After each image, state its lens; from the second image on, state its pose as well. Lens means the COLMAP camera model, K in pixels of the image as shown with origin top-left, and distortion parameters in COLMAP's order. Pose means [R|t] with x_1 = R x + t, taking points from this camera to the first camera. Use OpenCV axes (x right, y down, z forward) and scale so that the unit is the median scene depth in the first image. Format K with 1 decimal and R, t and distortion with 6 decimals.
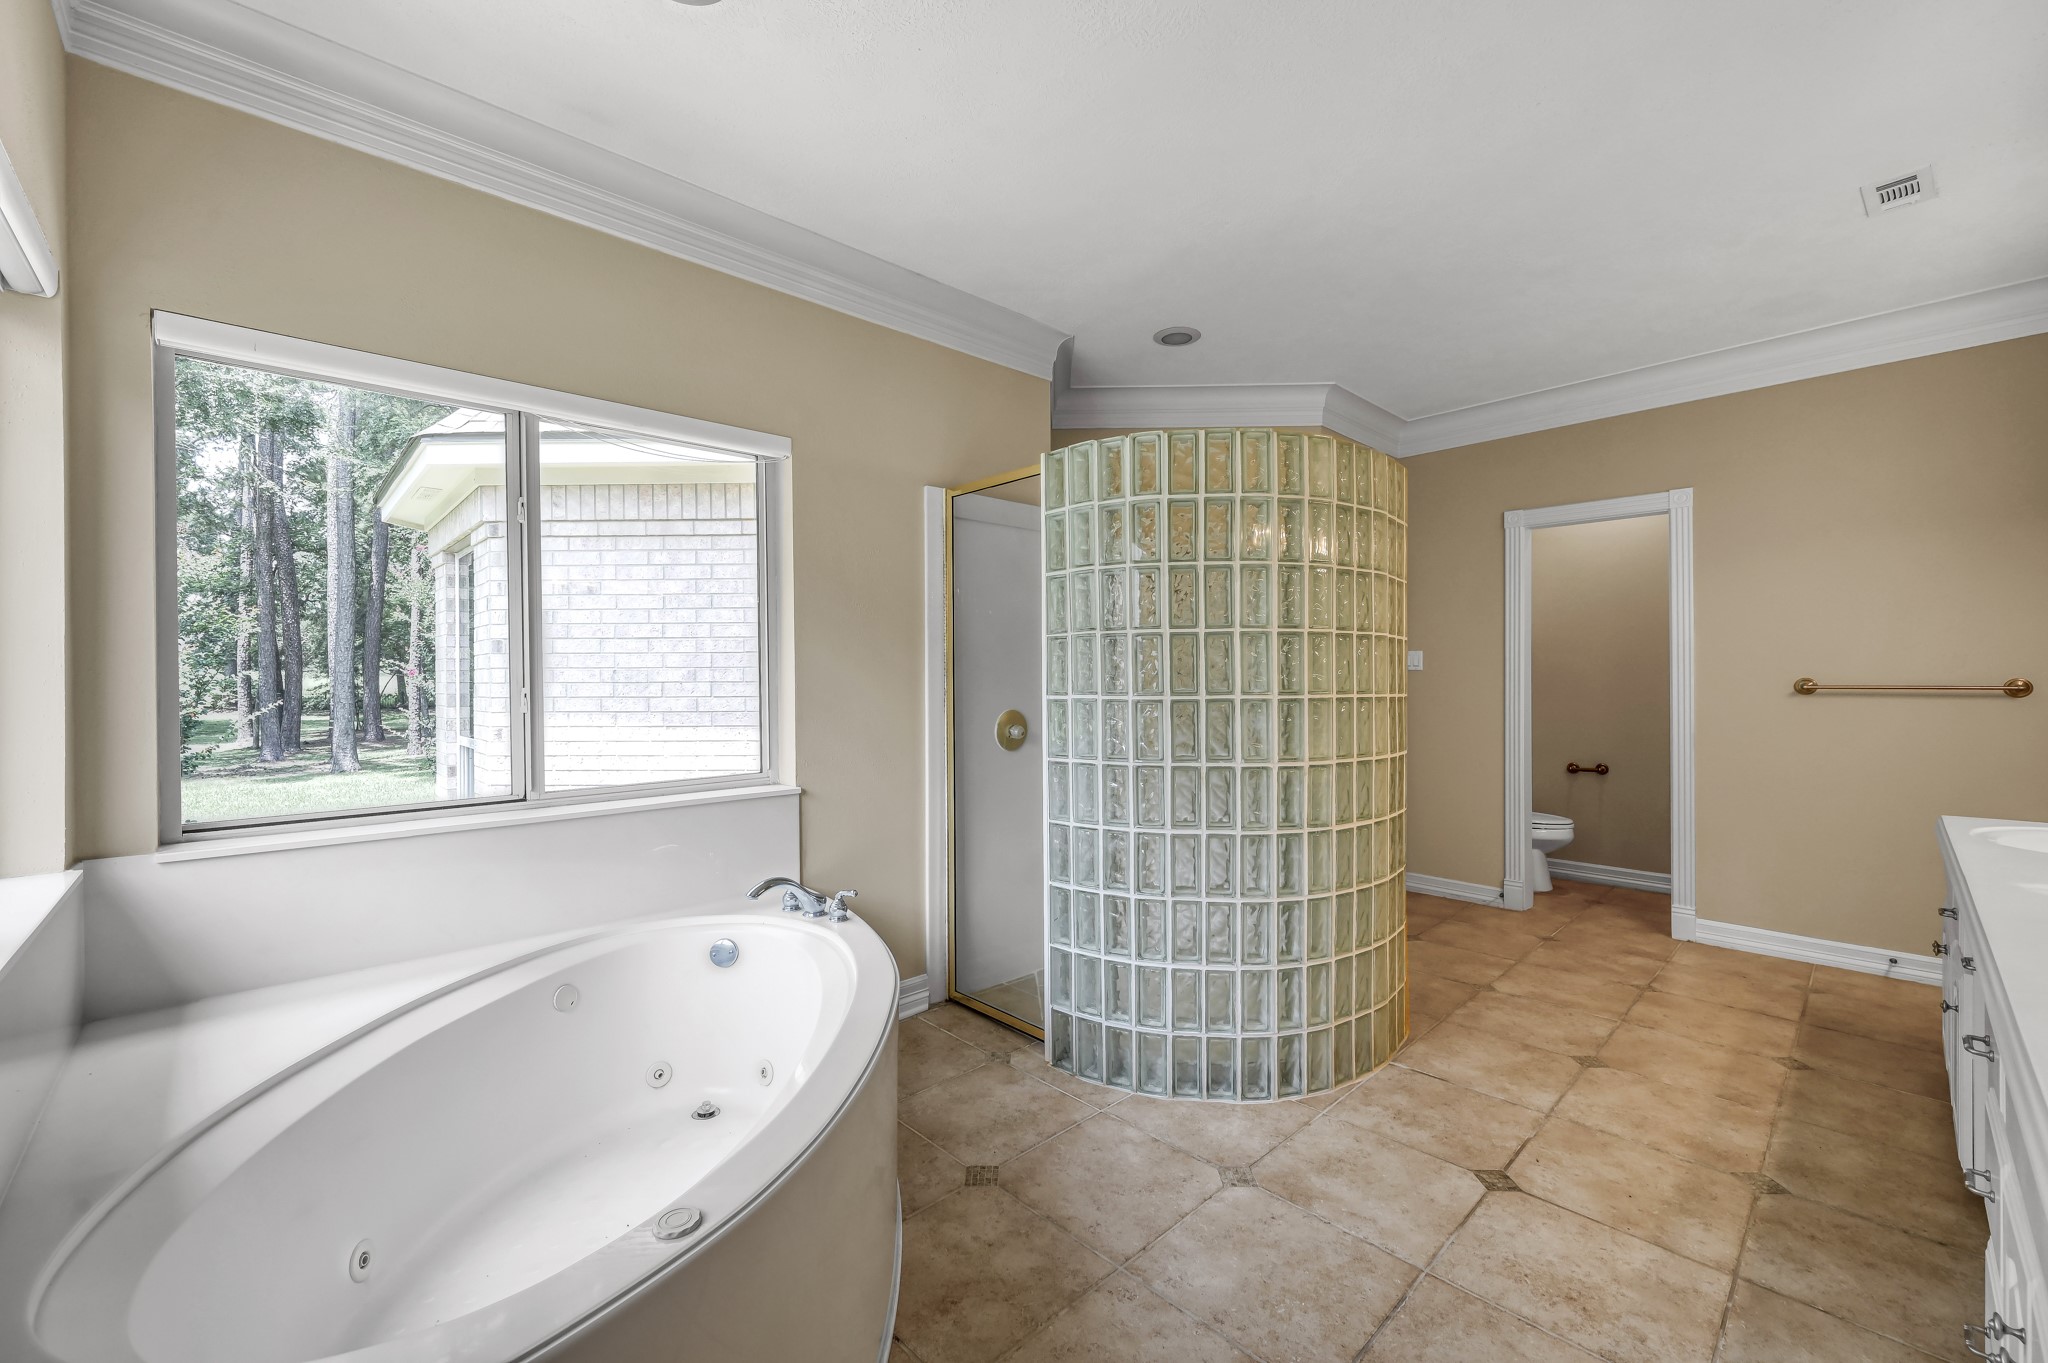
lens RADIAL K [[803.6, 0, 1025.9], [0, 803.6, 679.6], [0, 0, 1]] dist [-0.001051, 0.000031]
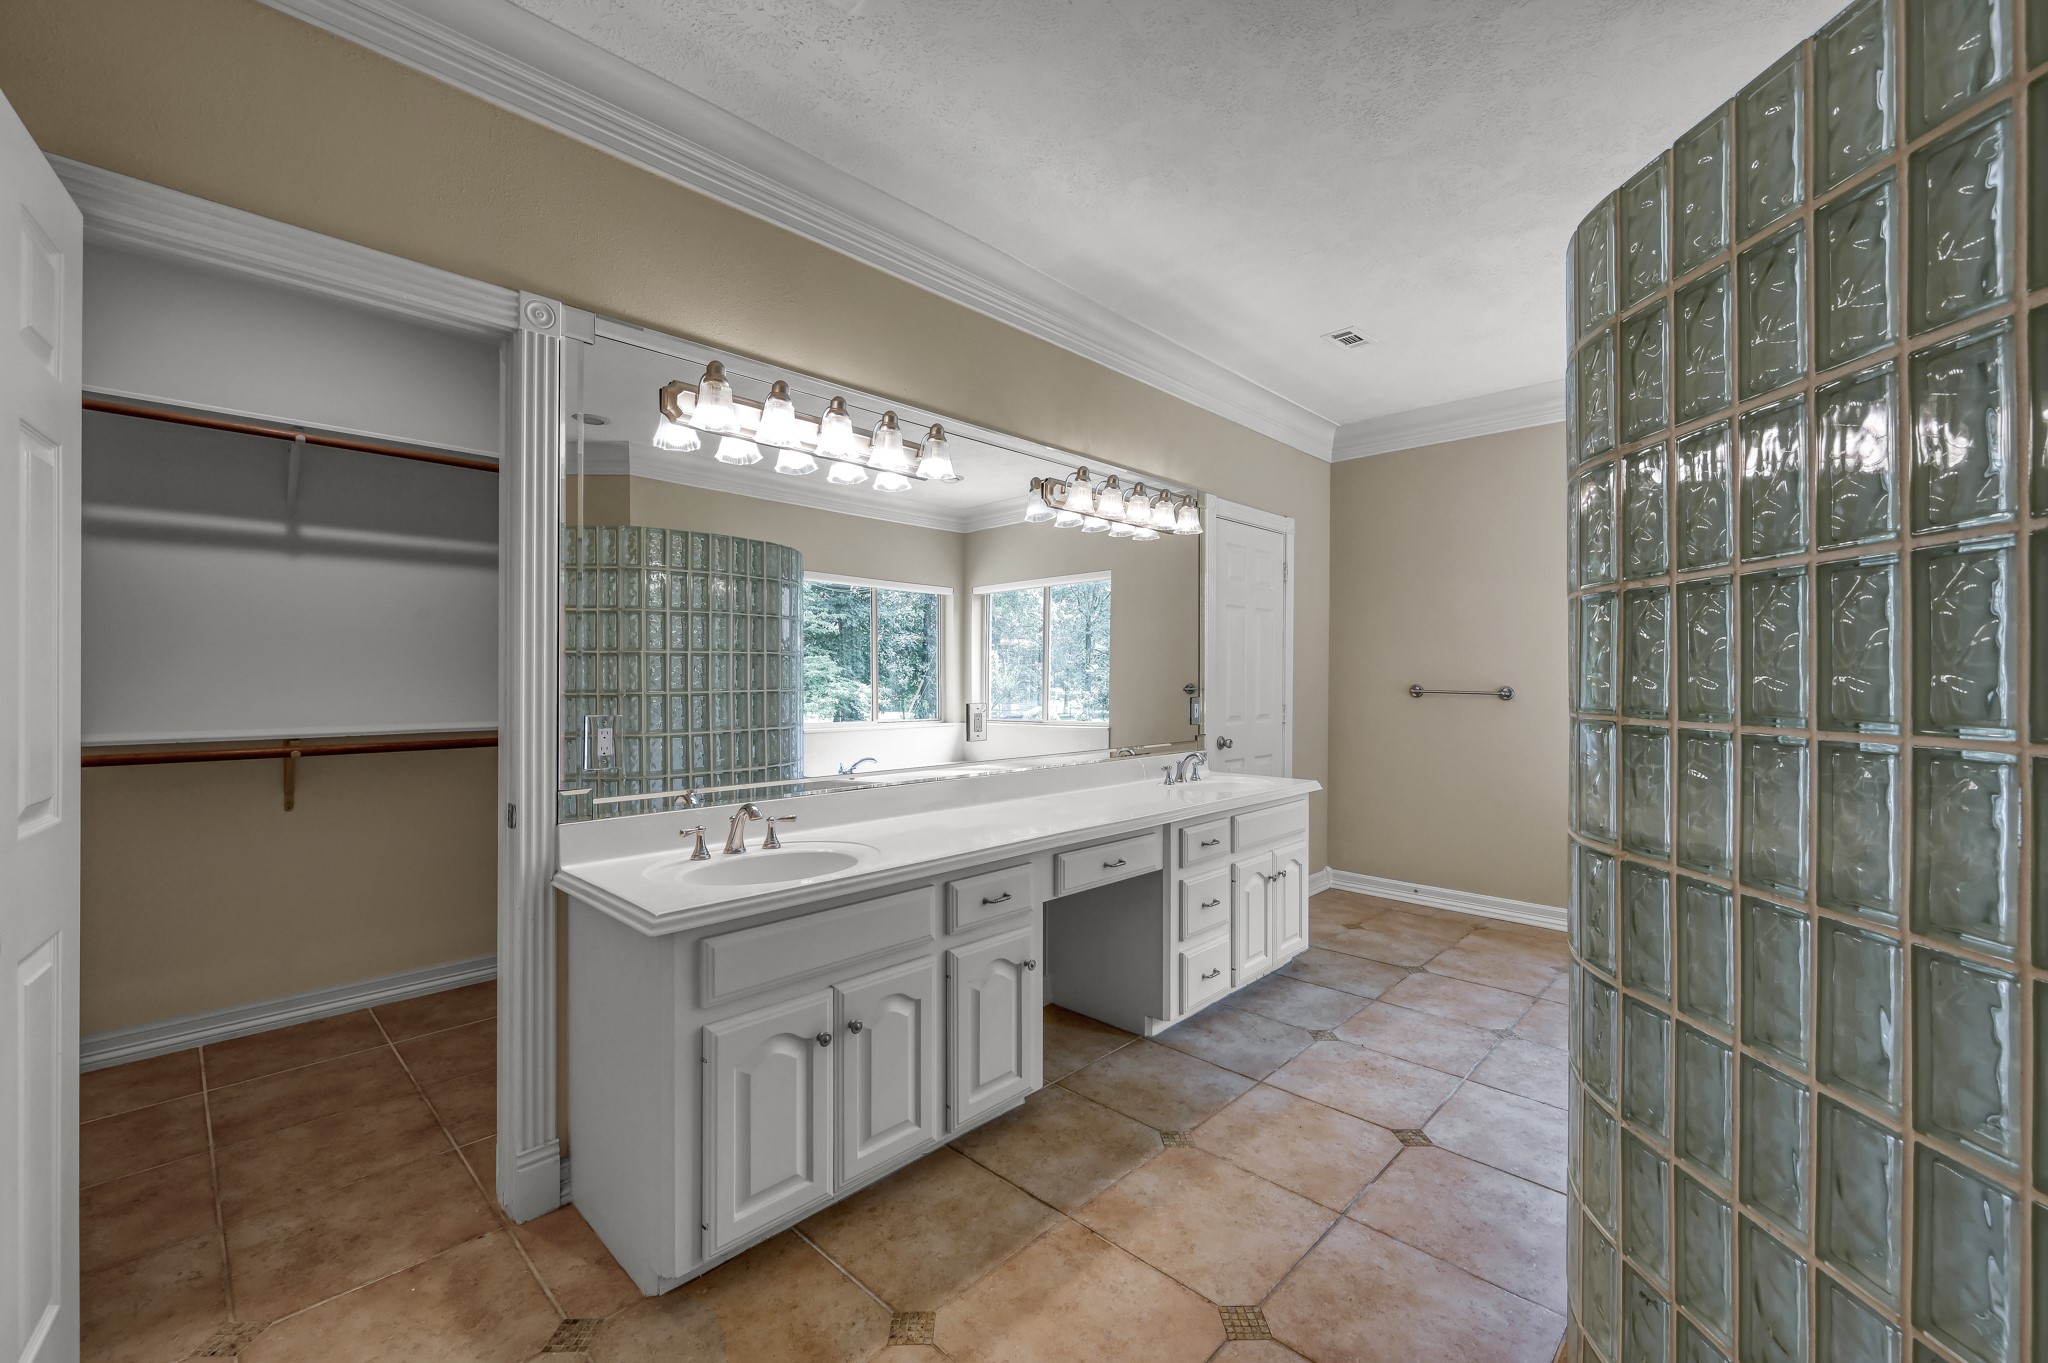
lens RADIAL K [[844.9, 0, 1021.1], [0, 844.9, 679.3], [0, 0, 1]] dist [0.000343, 0.000028]
pose [[-0.998437, 0.001158, -0.055876, 1.110783], [0.000900, 0.999989, 0.004638, -0.002517], [0.055880, 0.004581, -0.998427, 1.988376]]
